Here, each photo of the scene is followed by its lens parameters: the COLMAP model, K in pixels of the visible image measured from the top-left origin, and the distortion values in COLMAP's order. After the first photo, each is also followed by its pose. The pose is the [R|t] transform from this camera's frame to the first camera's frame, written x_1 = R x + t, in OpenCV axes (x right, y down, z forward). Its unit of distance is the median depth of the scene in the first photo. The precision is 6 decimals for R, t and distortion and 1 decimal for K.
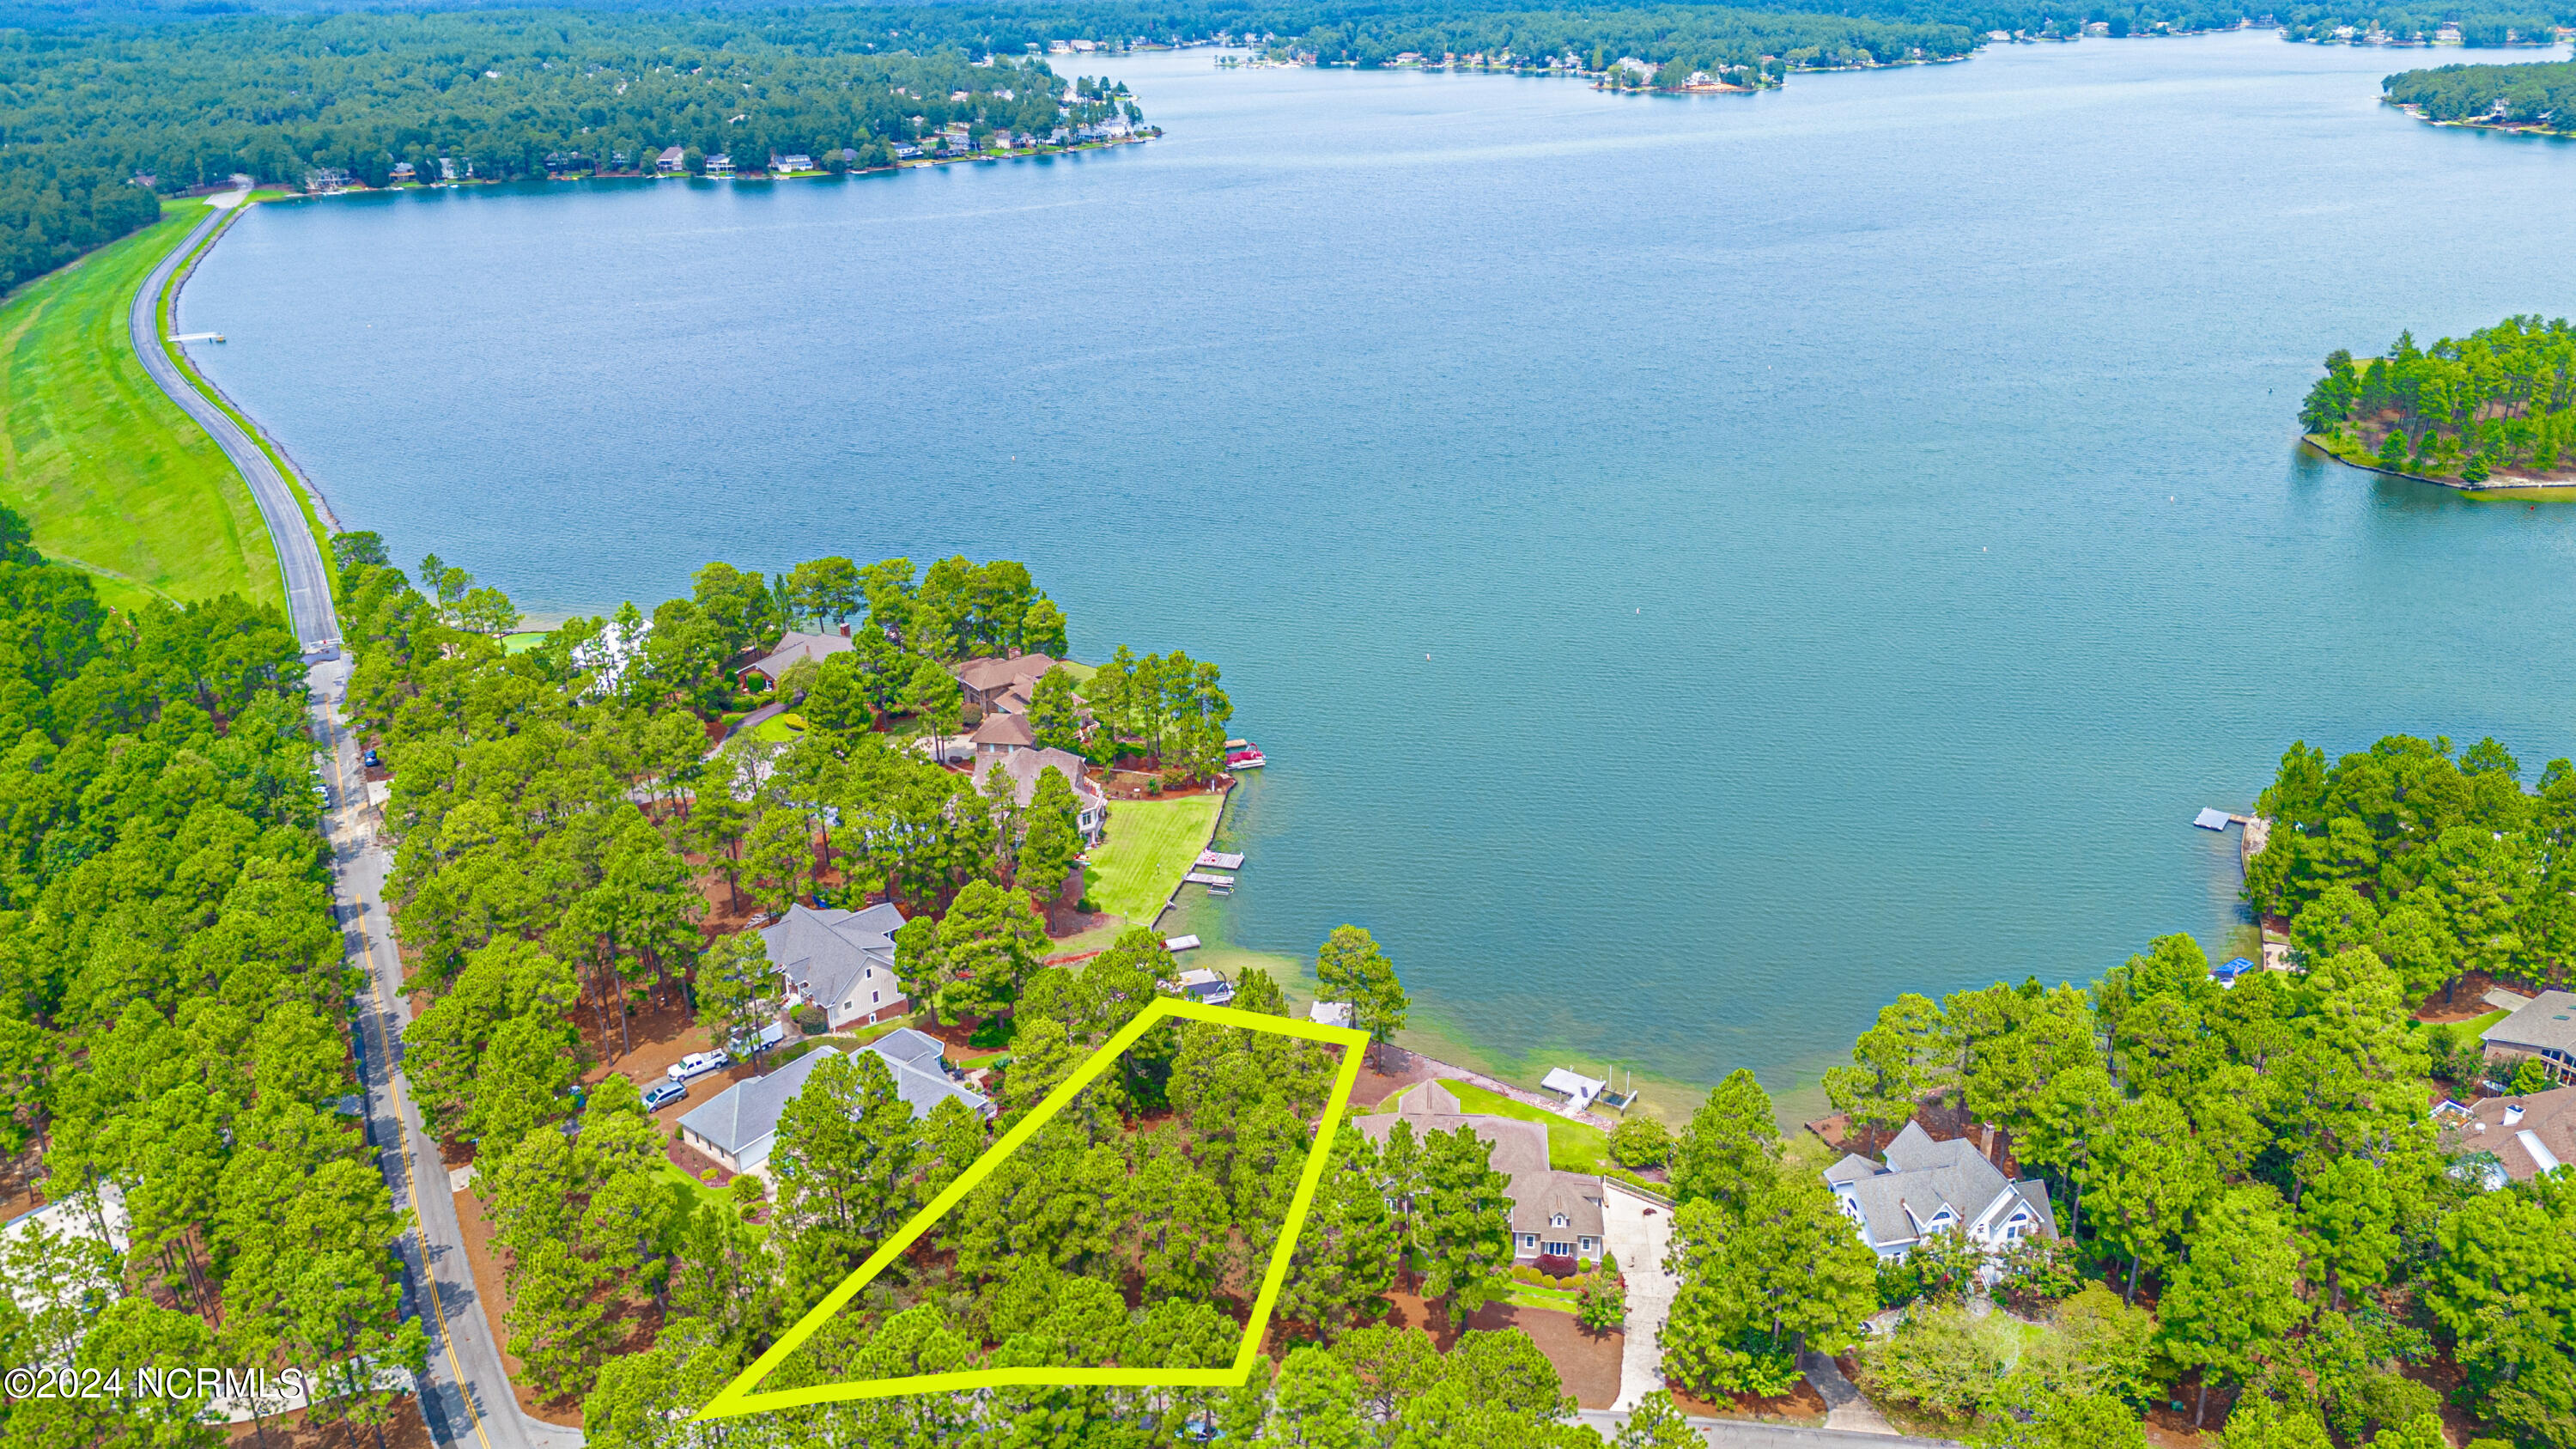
lens RADIAL K [[1898.7, 0, 1298.1], [0, 1898.7, 725.5], [0, 0, 1]] dist [0.076661, -0.074254]
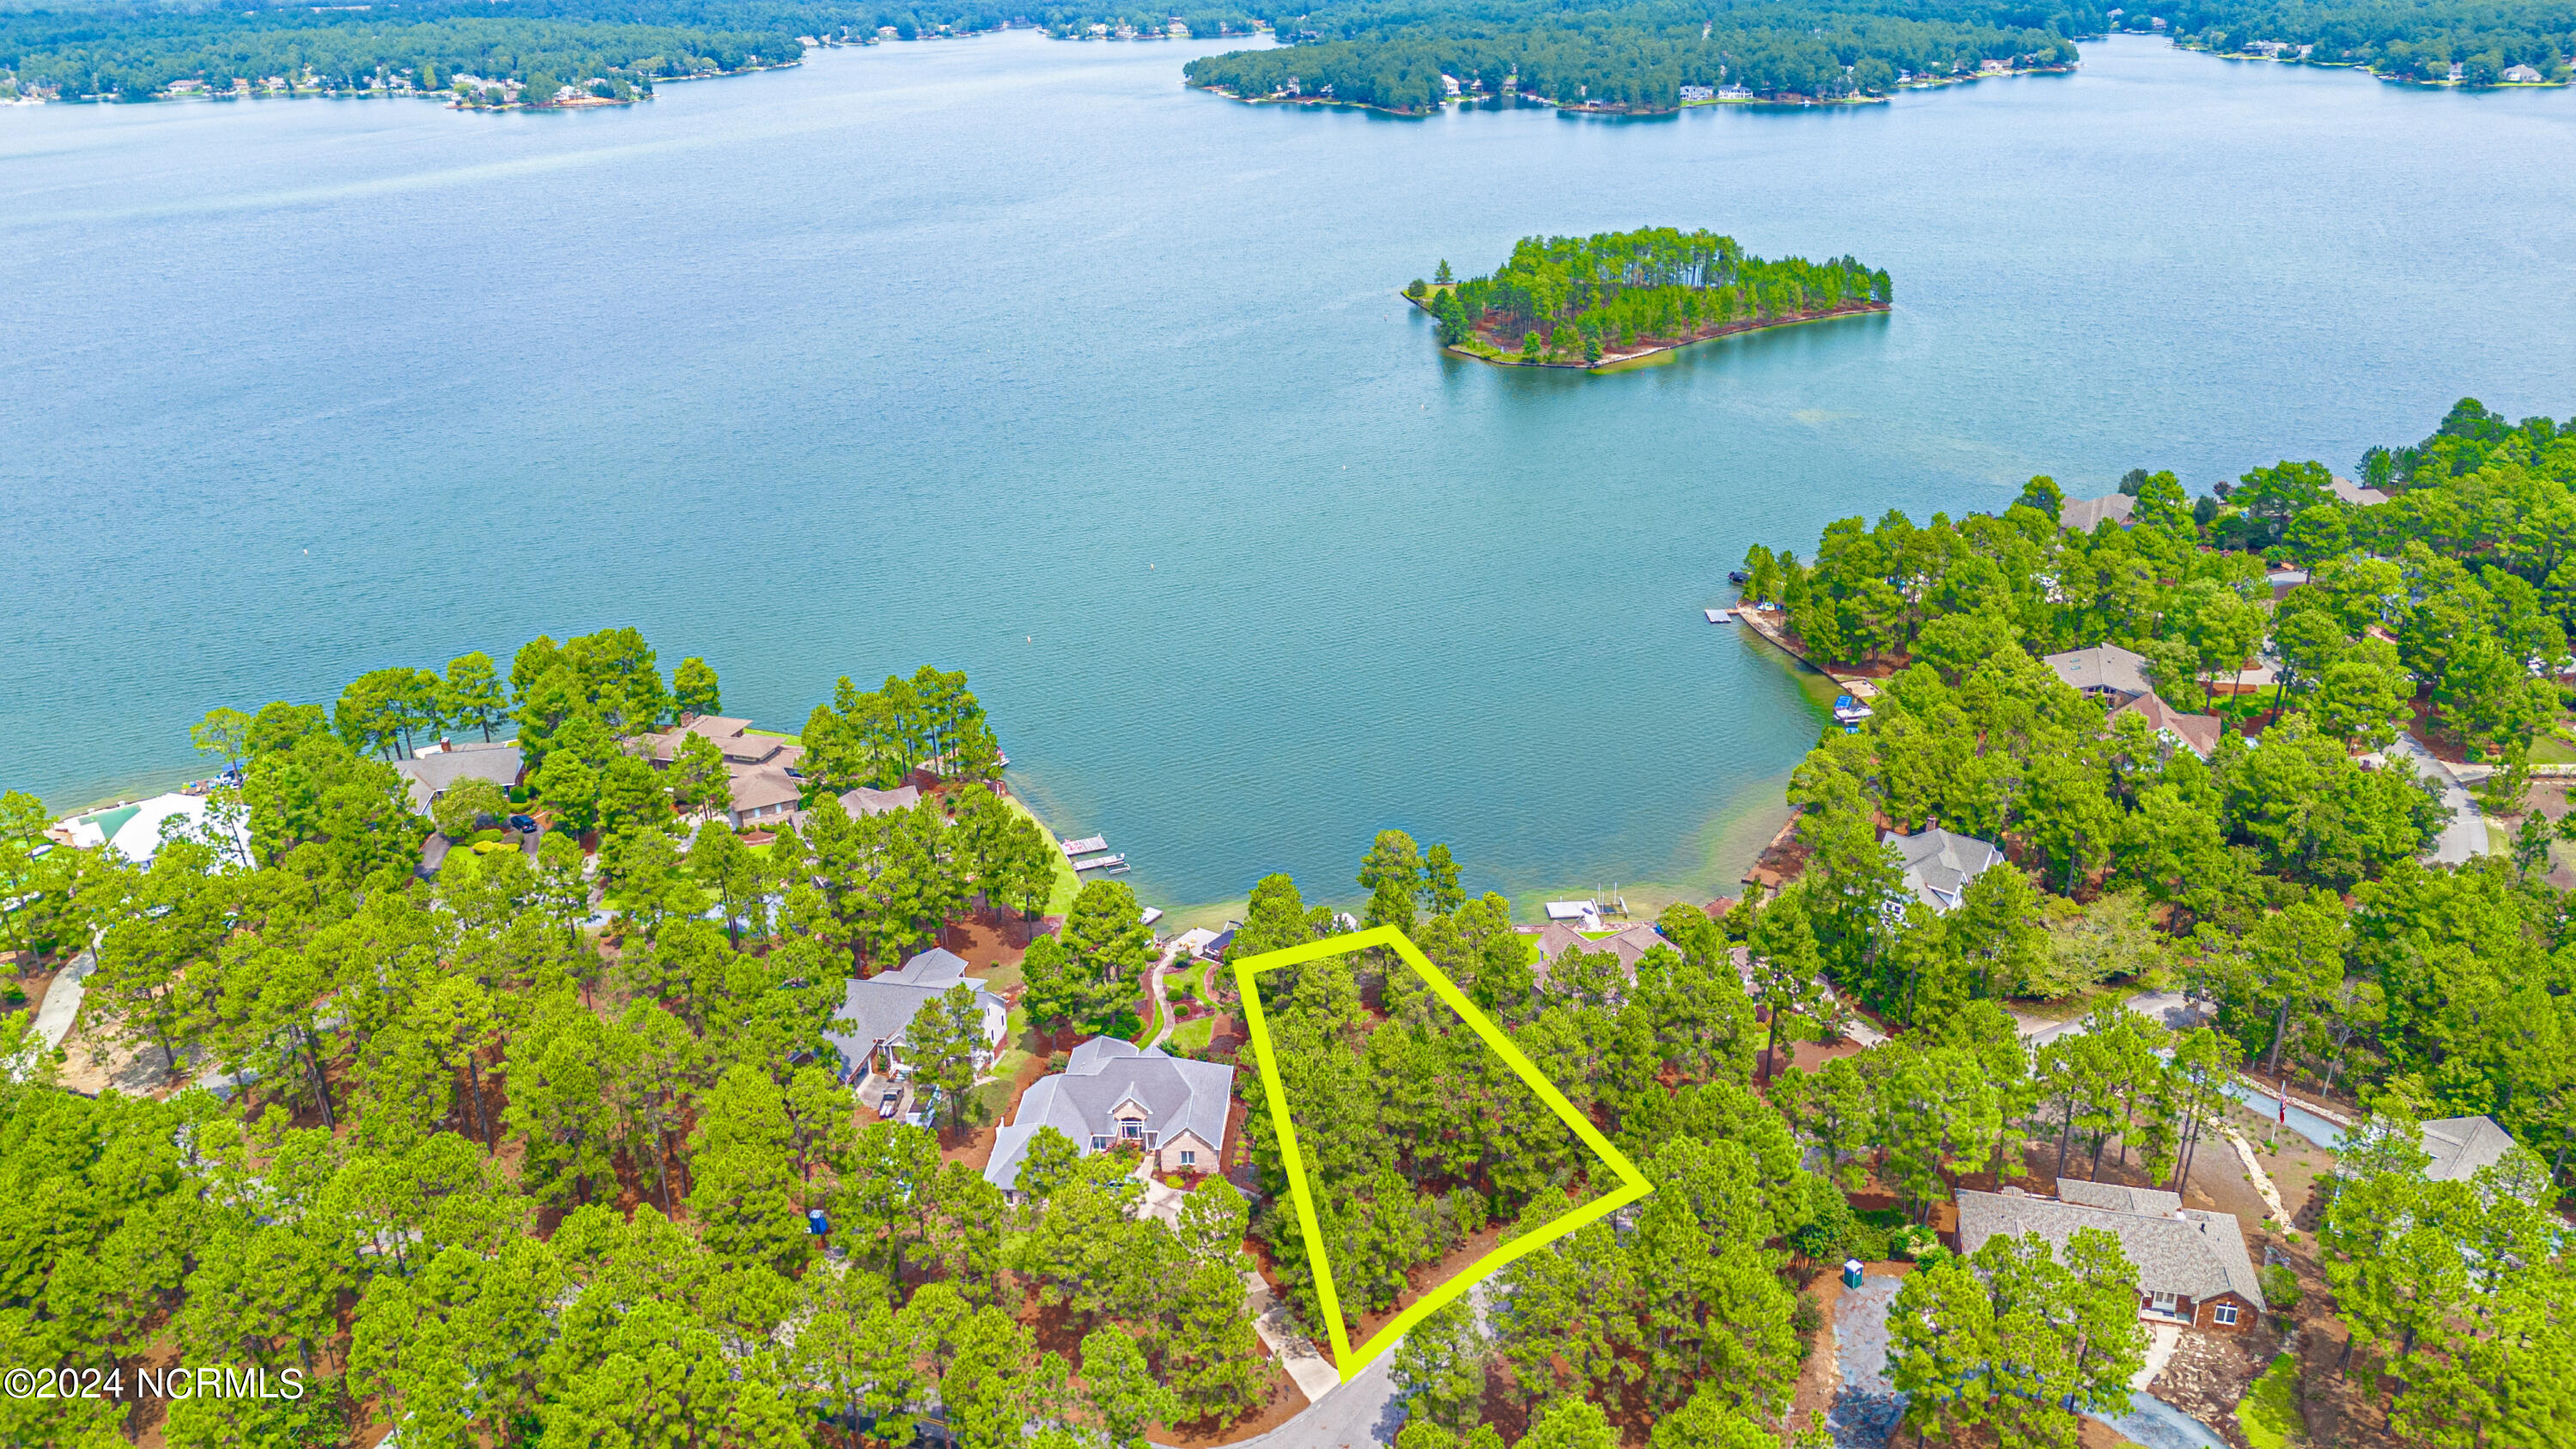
lens RADIAL K [[1898.7, 0, 1298.1], [0, 1898.7, 725.5], [0, 0, 1]] dist [0.076661, -0.074254]
pose [[0.815010, -0.233066, 0.530508, -0.286463], [0.235573, 0.969739, 0.064126, -0.018040], [-0.529399, 0.072710, 0.845251, 0.043725]]
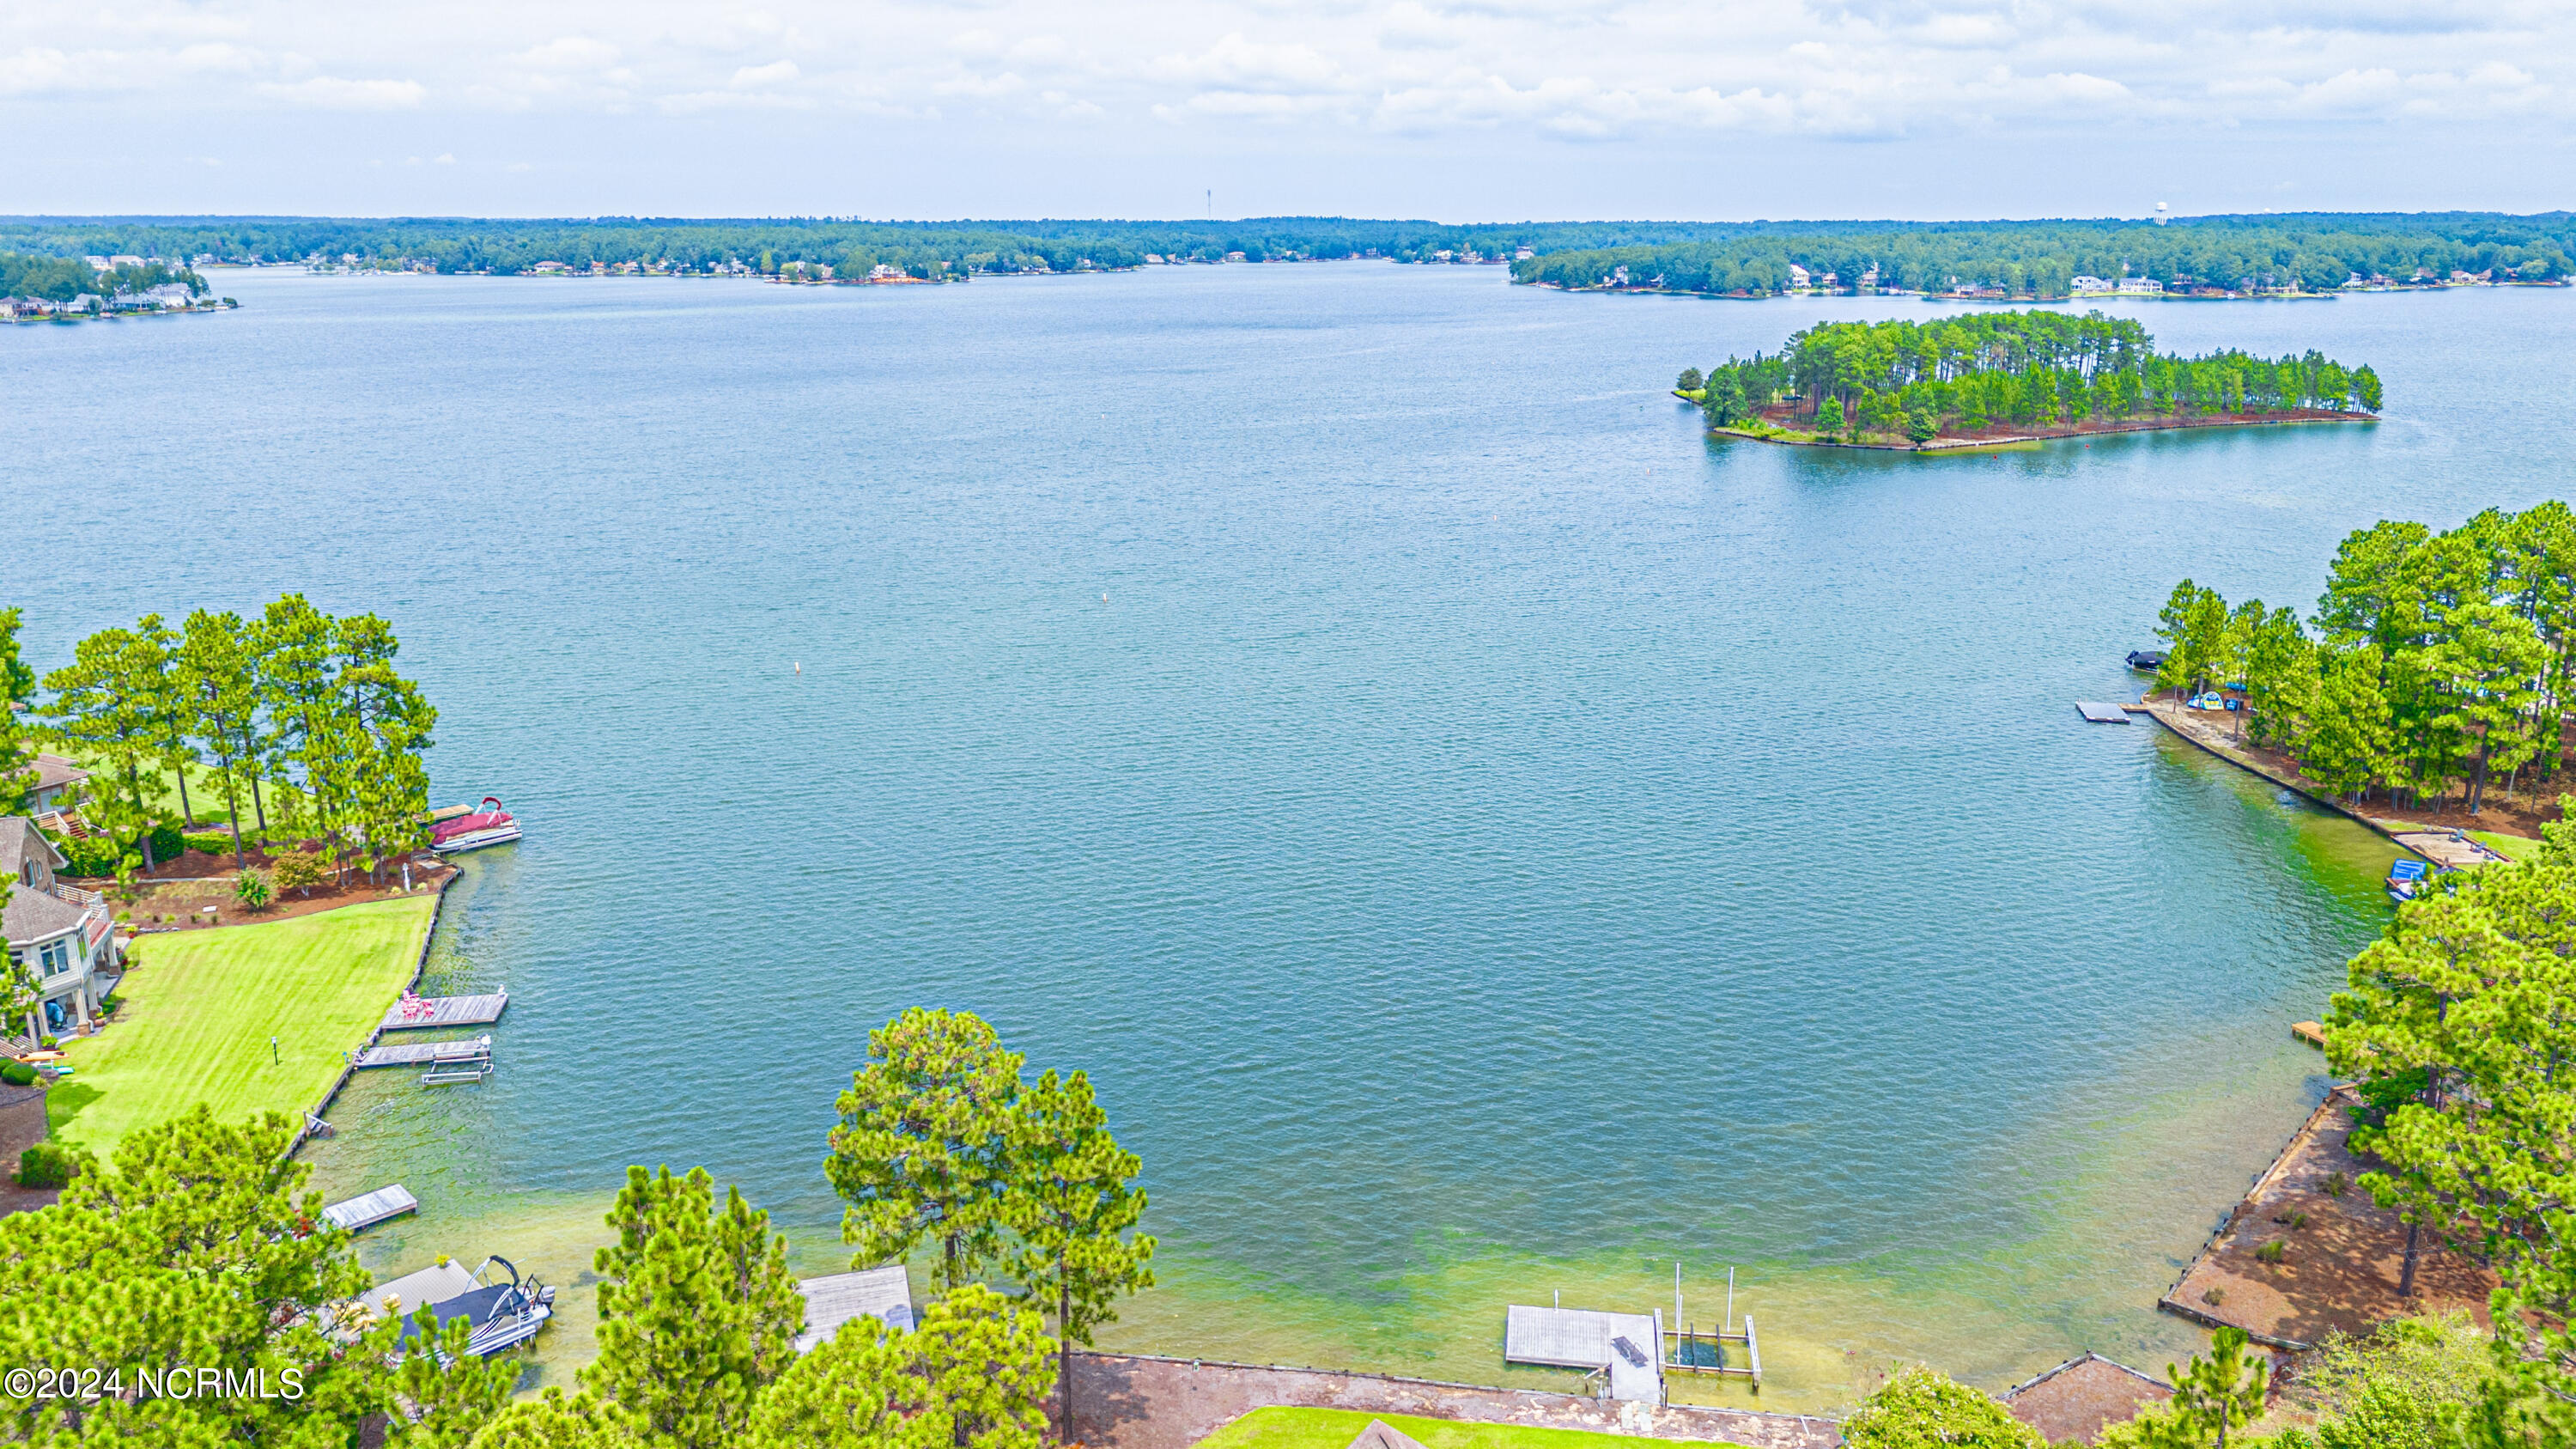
lens RADIAL K [[1898.7, 0, 1298.1], [0, 1898.7, 725.5], [0, 0, 1]] dist [0.076661, -0.074254]
pose [[0.911298, -0.100522, 0.399288, -0.019916], [0.153357, 0.982833, -0.102575, 0.049291], [-0.382122, 0.154710, 0.911070, 0.323755]]
